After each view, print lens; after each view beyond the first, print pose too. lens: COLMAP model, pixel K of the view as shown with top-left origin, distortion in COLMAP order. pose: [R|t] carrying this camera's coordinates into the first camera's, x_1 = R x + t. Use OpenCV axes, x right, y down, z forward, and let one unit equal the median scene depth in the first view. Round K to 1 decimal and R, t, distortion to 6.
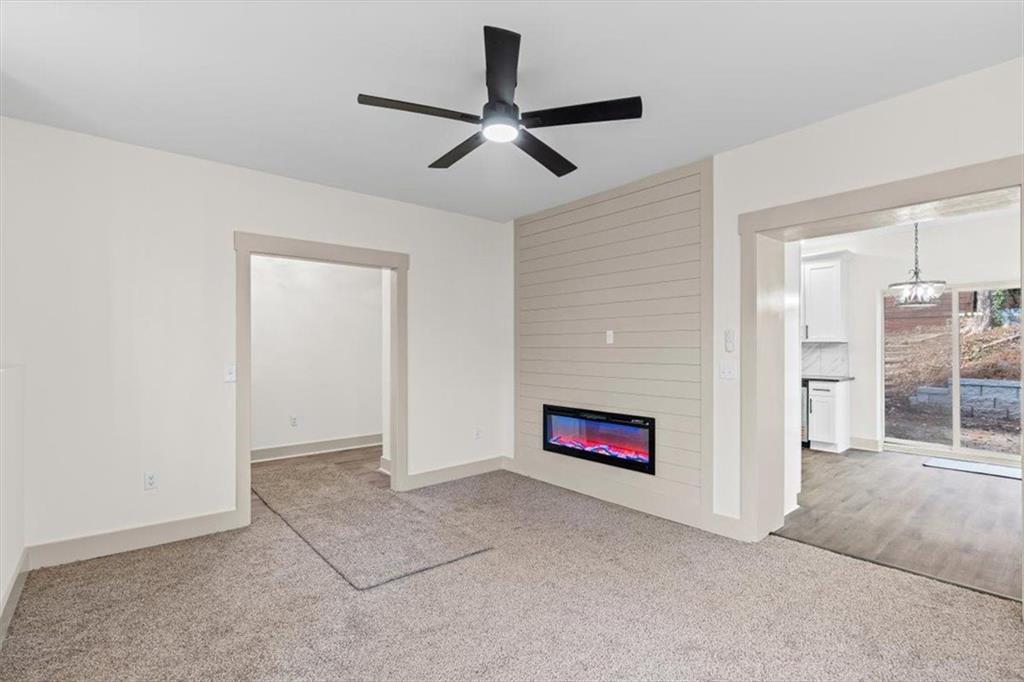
lens RADIAL K [[463.4, 0, 529.3], [0, 463.4, 346.4], [0, 0, 1]] dist [-0.001322, -0.000035]
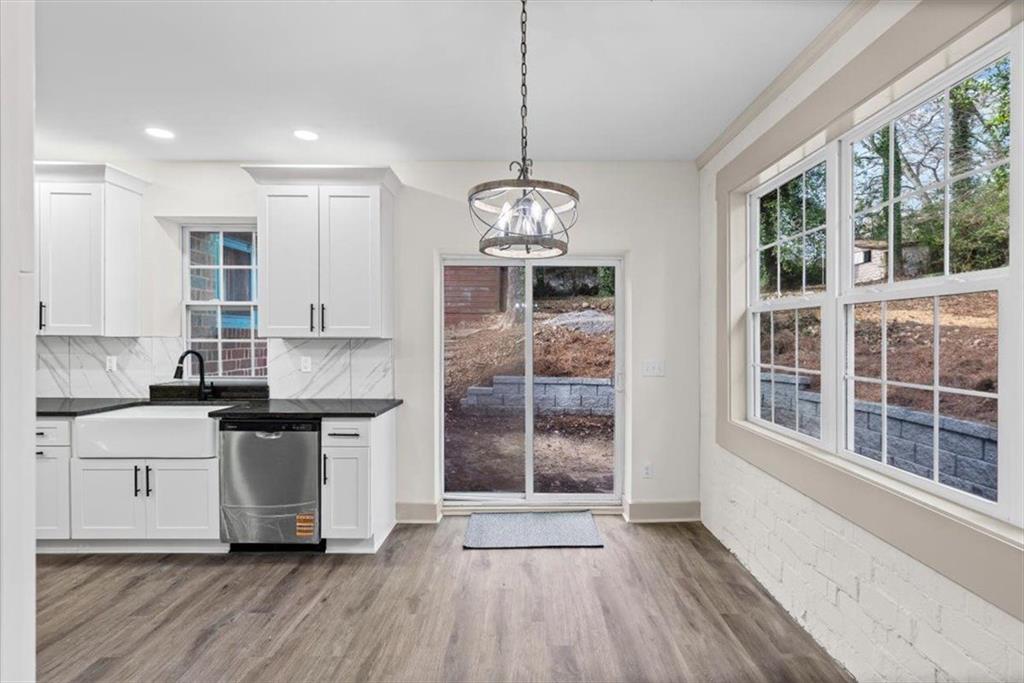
lens RADIAL K [[477.1, 0, 522.4], [0, 477.1, 340.3], [0, 0, 1]] dist [-0.000707, -0.000171]
pose [[0.666905, 0.001108, 0.745142, 0.367162], [-0.001833, 0.999998, 0.000154, -0.006501], [-0.745141, -0.001469, 0.666905, 0.504824]]
